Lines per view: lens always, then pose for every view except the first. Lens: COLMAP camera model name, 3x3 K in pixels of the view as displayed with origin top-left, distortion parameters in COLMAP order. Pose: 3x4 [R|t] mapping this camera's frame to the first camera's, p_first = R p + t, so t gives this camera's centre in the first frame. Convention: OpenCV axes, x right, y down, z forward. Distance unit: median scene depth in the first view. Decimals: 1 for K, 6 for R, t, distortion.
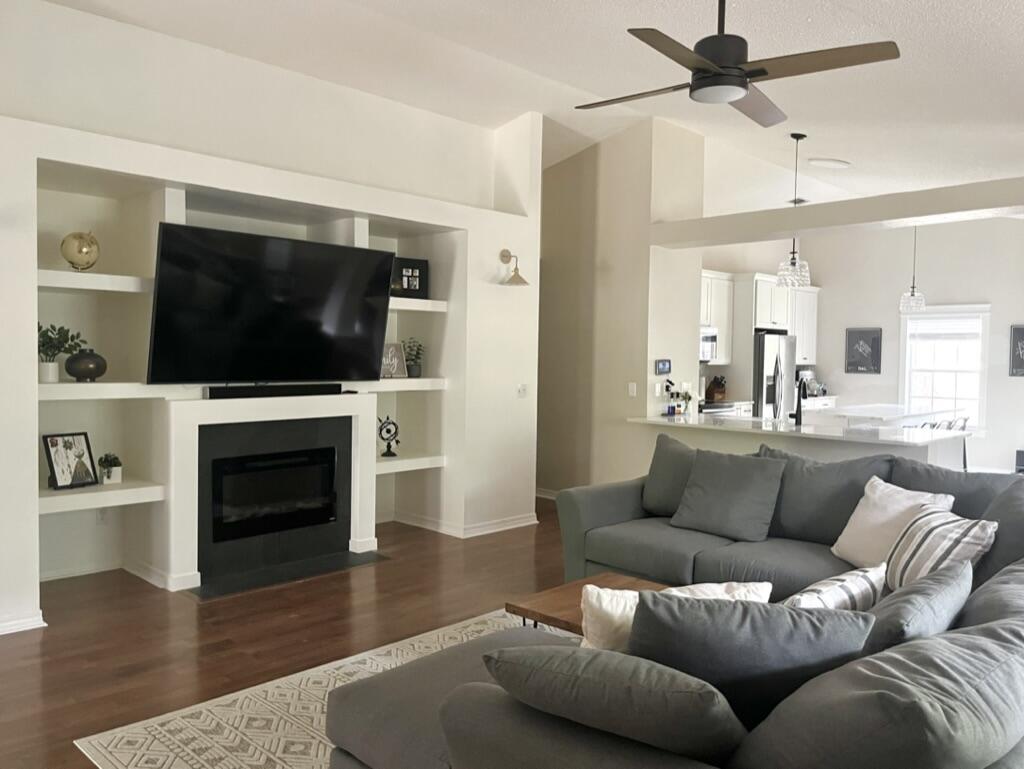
lens RADIAL K [[801.3, 0, 518.3], [0, 801.3, 385.5], [0, 0, 1]] dist [0.052001, -0.052978]
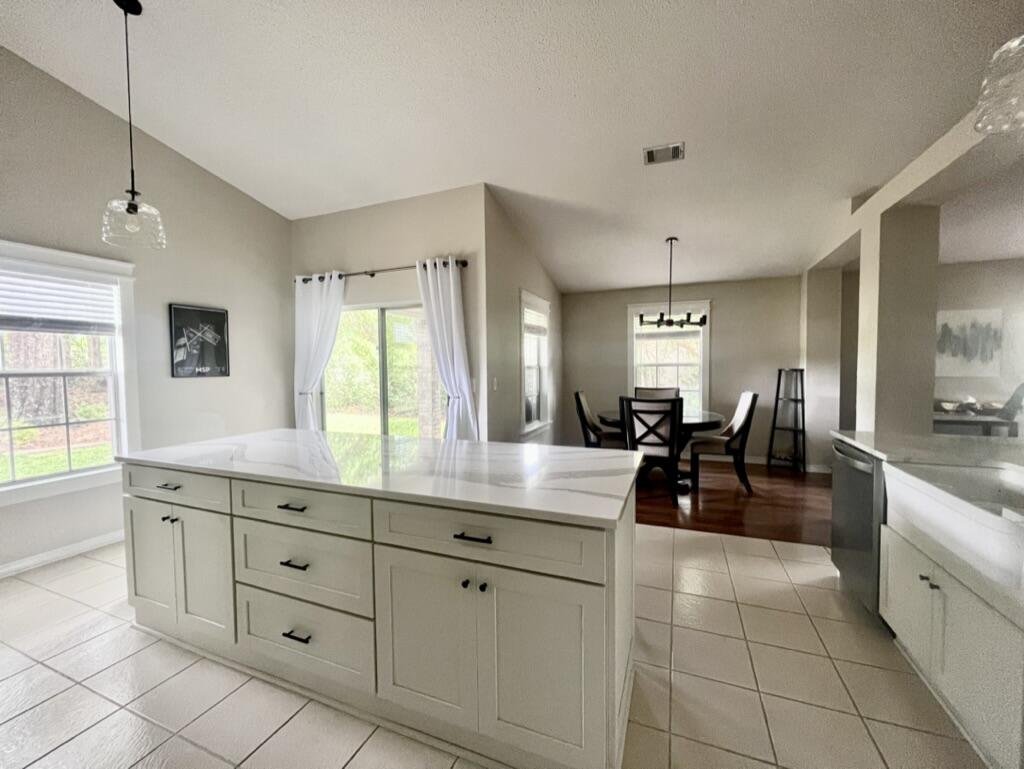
lens RADIAL K [[414.8, 0, 504.5], [0, 414.8, 382.1], [0, 0, 1]] dist [-0.008289, -0.000792]
pose [[-0.367752, -0.041226, 0.929009, 0.318512], [0.041007, 0.997326, 0.060491, -0.030490], [-0.929019, 0.060342, -0.365078, 1.538209]]
